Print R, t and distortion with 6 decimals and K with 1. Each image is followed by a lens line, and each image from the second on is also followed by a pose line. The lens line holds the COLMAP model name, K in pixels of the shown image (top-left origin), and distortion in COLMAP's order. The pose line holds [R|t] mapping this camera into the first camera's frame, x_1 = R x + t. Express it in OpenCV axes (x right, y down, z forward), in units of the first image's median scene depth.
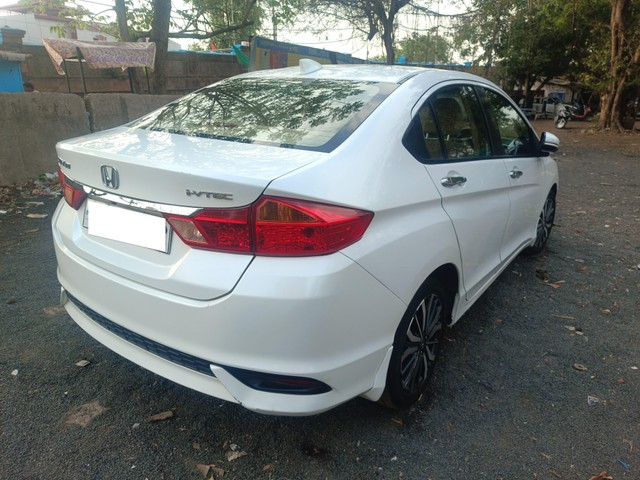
lens RADIAL K [[495.5, 0, 320.0], [0, 495.5, 240.0], [0, 0, 1]] dist [0.014219, 0.003739]
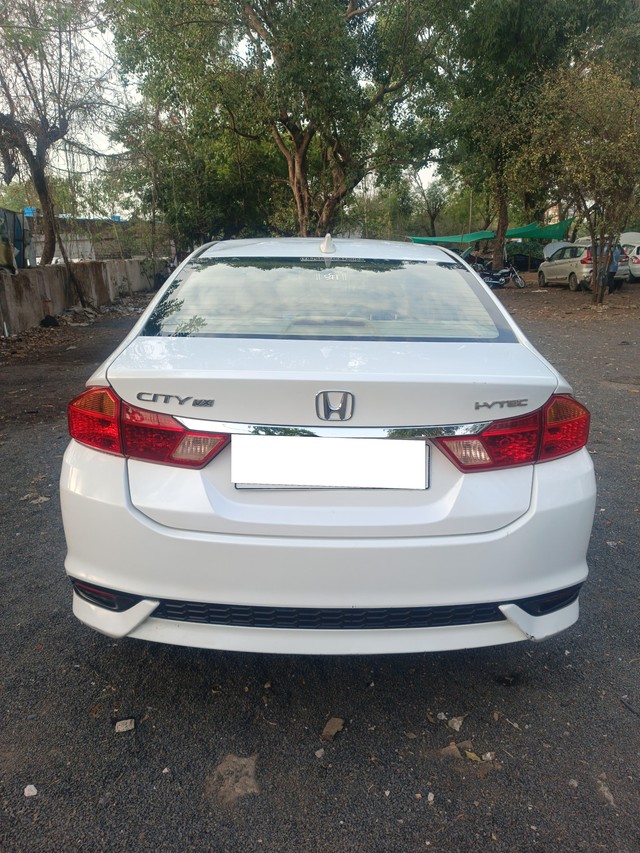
lens RADIAL K [[660.4, 0, 320.0], [0, 660.4, 426.5], [0, 0, 1]] dist [0.014219, 0.003739]
pose [[0.785799, -0.175585, 0.593034, -0.924461], [0.193860, 0.980460, 0.033420, -0.122460], [-0.587314, 0.088705, 0.804483, 0.223456]]
